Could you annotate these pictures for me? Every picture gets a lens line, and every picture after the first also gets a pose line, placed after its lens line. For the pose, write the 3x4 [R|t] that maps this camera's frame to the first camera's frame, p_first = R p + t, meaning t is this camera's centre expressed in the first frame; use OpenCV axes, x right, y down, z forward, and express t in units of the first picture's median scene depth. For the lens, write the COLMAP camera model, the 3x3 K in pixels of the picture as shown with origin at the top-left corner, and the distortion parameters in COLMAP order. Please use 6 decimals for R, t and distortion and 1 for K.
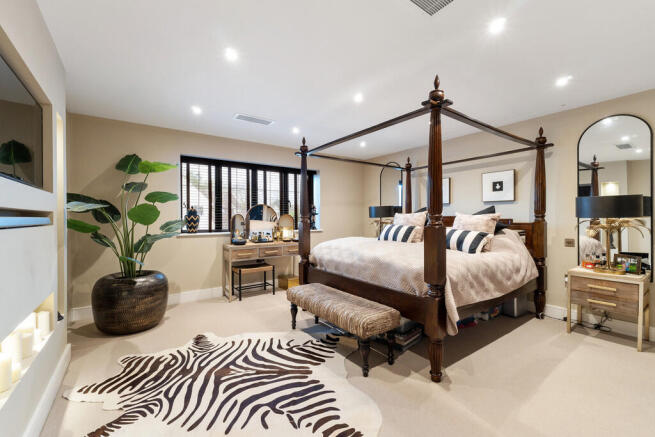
lens RADIAL K [[277.5, 0, 327.5], [0, 277.5, 218.5], [0, 0, 1]] dist [0.010282, -0.000022]
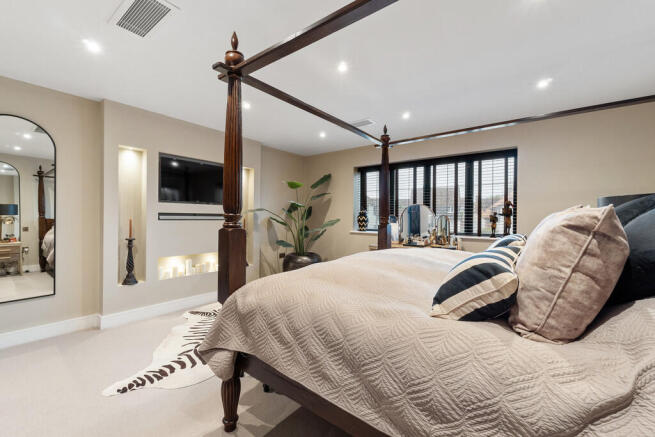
lens RADIAL K [[277.5, 0, 327.5], [0, 277.5, 218.5], [0, 0, 1]] dist [0.010282, -0.000022]
pose [[0.276096, 0.005584, -0.961114, 0.703875], [-0.010444, 0.999942, 0.002810, -0.003153], [0.961073, 0.009262, 0.276138, 0.606485]]
